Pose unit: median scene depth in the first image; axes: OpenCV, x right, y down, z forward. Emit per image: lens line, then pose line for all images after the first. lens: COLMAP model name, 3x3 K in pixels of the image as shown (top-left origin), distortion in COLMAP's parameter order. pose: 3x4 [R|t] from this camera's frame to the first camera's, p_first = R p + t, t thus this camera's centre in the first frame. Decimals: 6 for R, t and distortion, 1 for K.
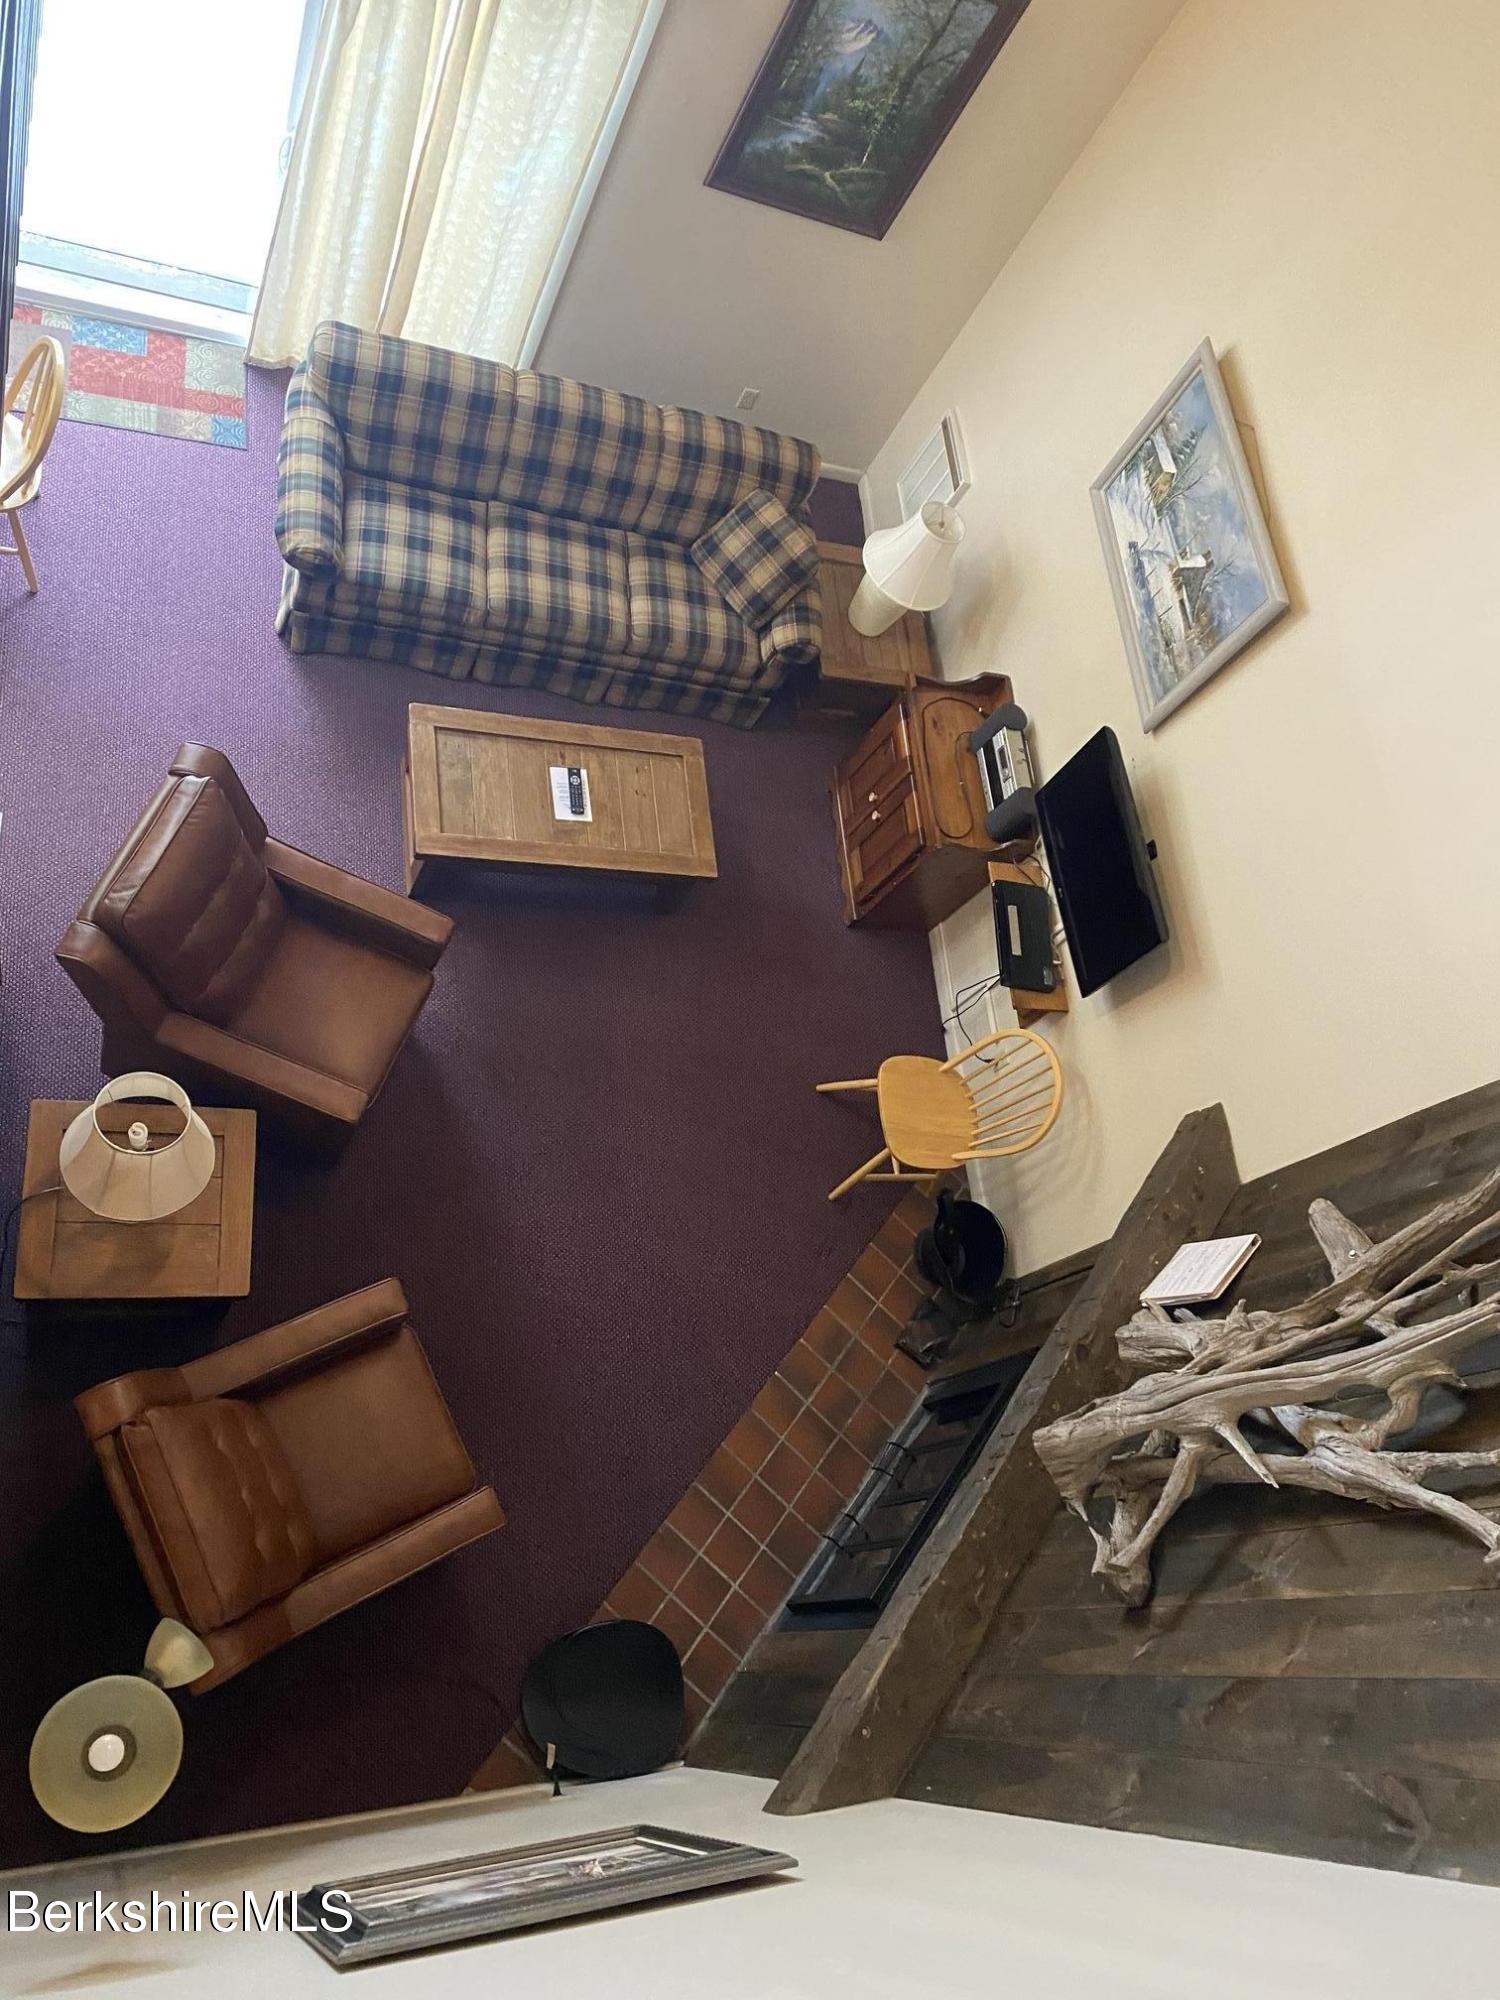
lens RADIAL K [[1531.7, 0, 755.1], [0, 1531.7, 1004.9], [0, 0, 1]] dist [0.029347, -0.035798]
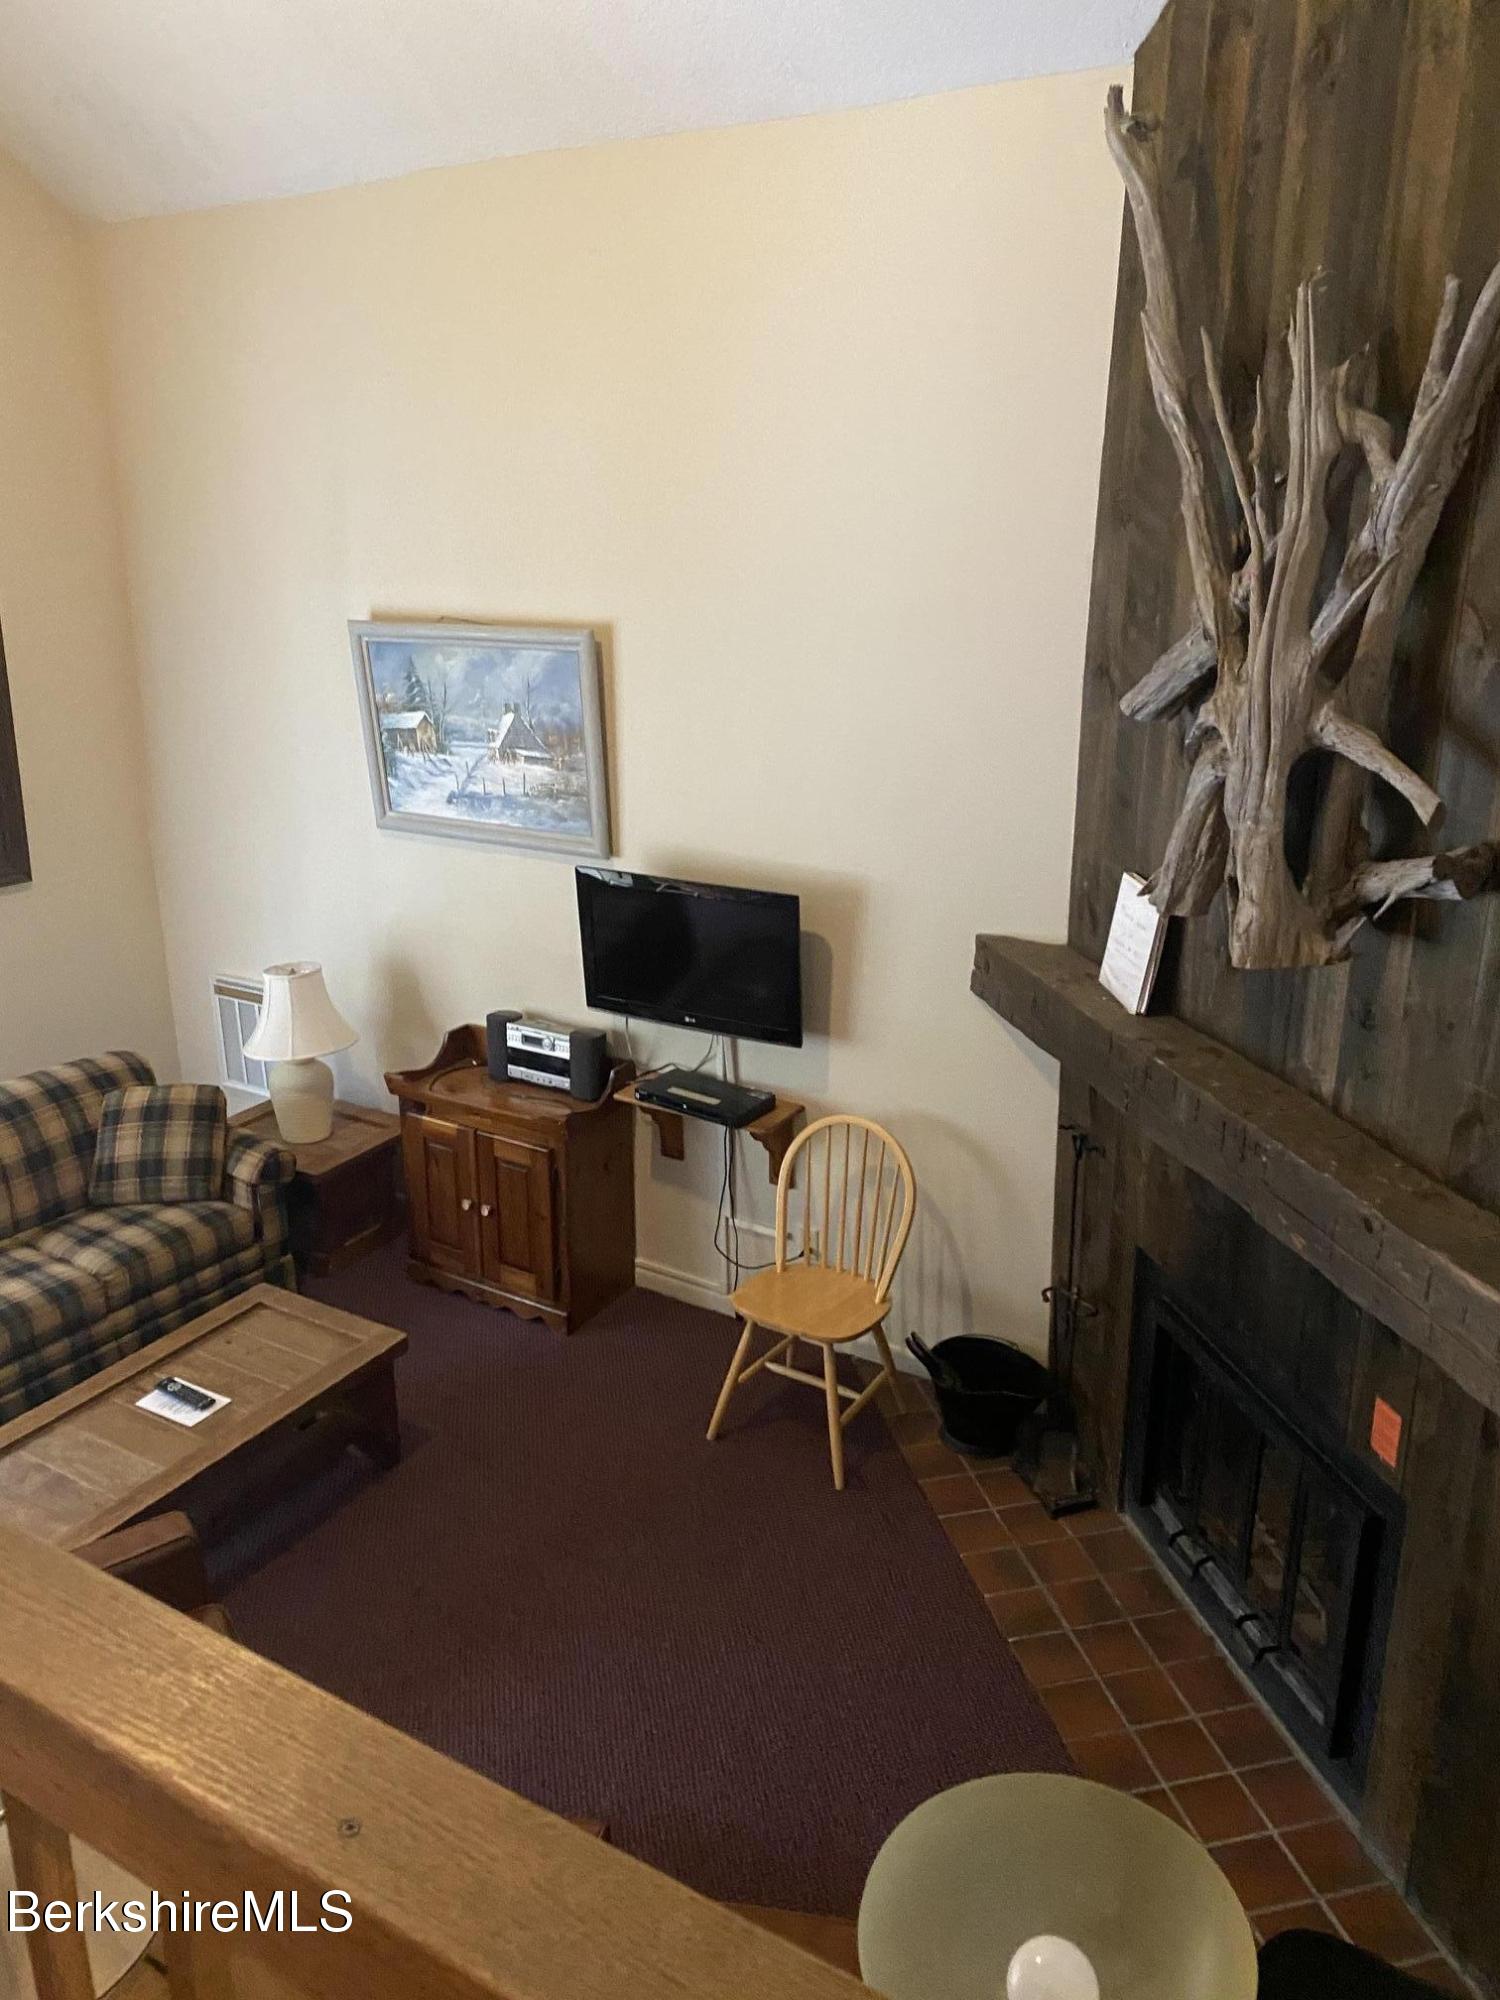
lens RADIAL K [[1531.7, 0, 744.8], [0, 1531.7, 1004.2], [0, 0, 1]] dist [0.029347, -0.035798]
pose [[0.571410, -0.594195, 0.566060, -0.283154], [0.816305, 0.482529, -0.317508, 0.232925], [-0.084478, 0.643505, 0.760766, 0.315103]]
